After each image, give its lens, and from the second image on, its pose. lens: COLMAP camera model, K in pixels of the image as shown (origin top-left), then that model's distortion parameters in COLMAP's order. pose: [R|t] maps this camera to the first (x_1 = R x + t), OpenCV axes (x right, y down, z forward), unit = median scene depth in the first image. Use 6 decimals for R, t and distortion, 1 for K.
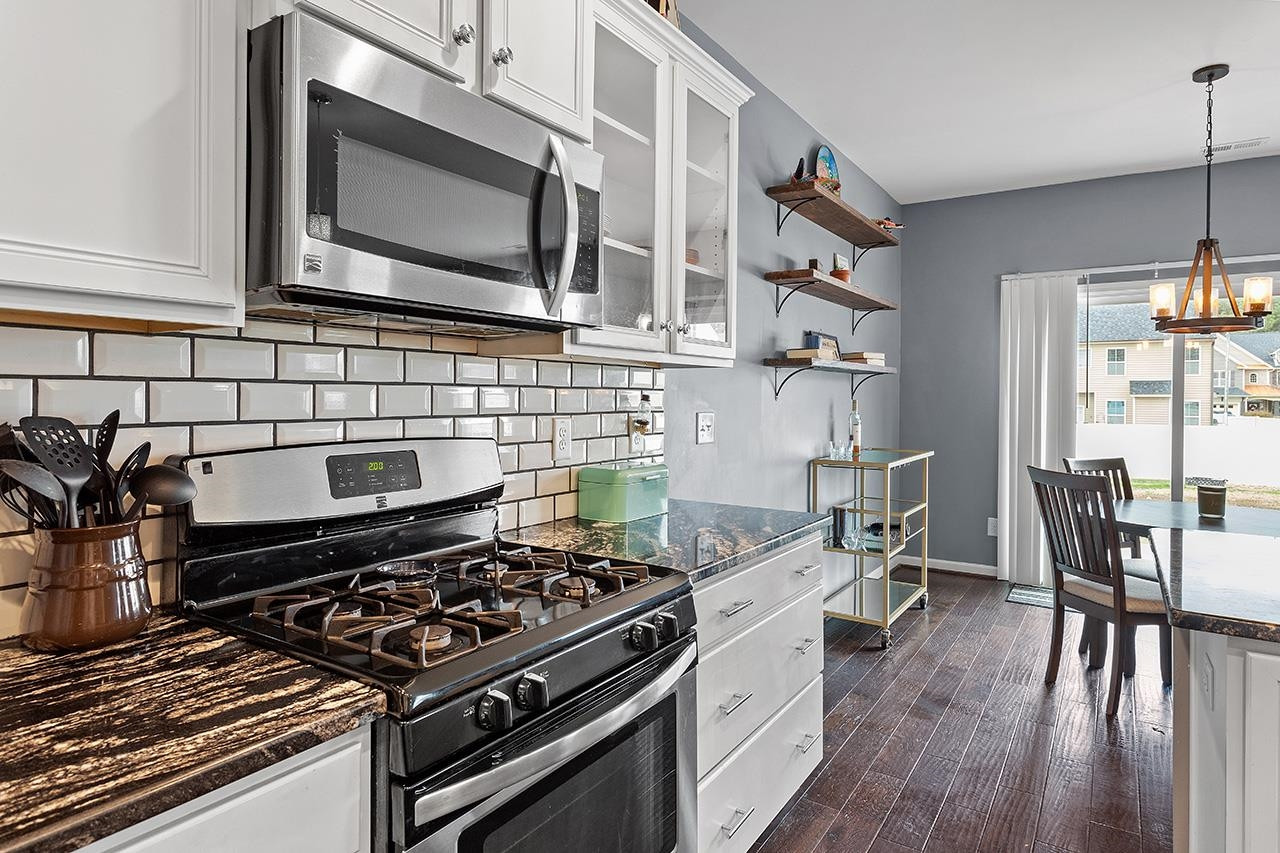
lens RADIAL K [[725.7, 0, 636.3], [0, 725.7, 395.1], [0, 0, 1]] dist [-0.001524, -0.000505]
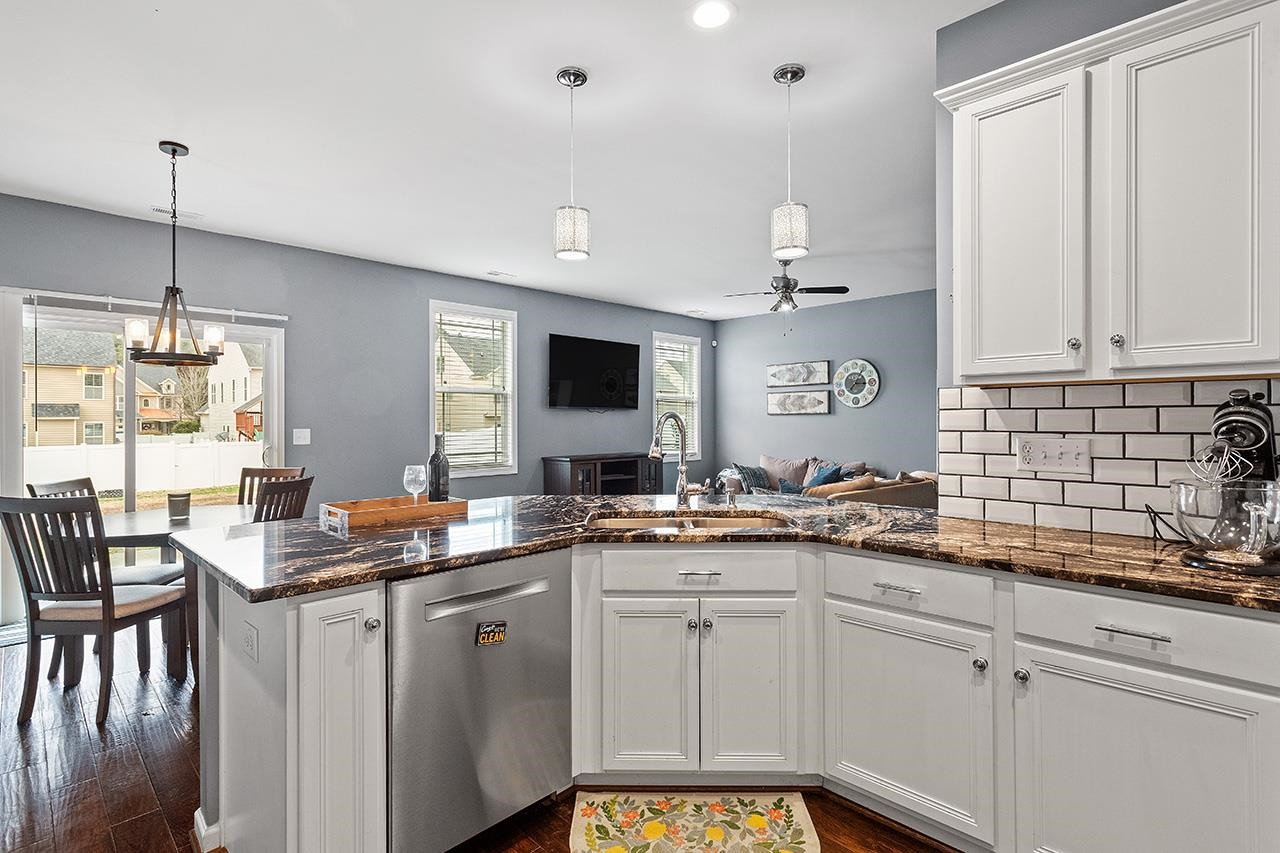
lens RADIAL K [[620.0, 0, 636.4], [0, 620.0, 418.2], [0, 0, 1]] dist [0.001169, 0.000581]
pose [[0.194177, -0.004991, 0.980954, -0.068351], [0.003528, 0.999984, 0.004389, -0.000881], [-0.980960, 0.002608, 0.194192, 0.053309]]
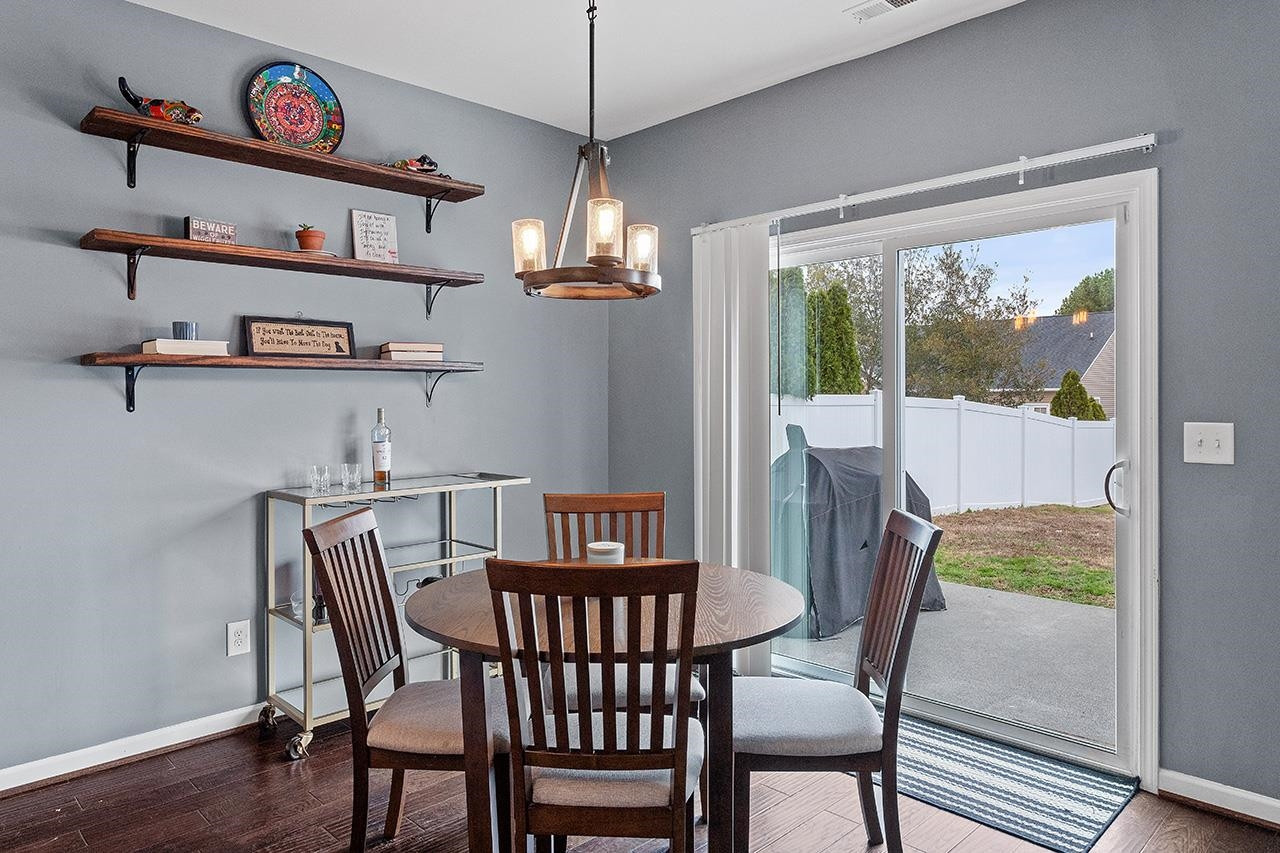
lens RADIAL K [[821.5, 0, 640.5], [0, 821.5, 404.2], [0, 0, 1]] dist [-0.002217, -0.000169]
pose [[0.977908, -0.010459, -0.208774, 0.956462], [0.010615, 0.999944, -0.000372, 0.007449], [0.208766, -0.001852, 0.977964, 0.321213]]
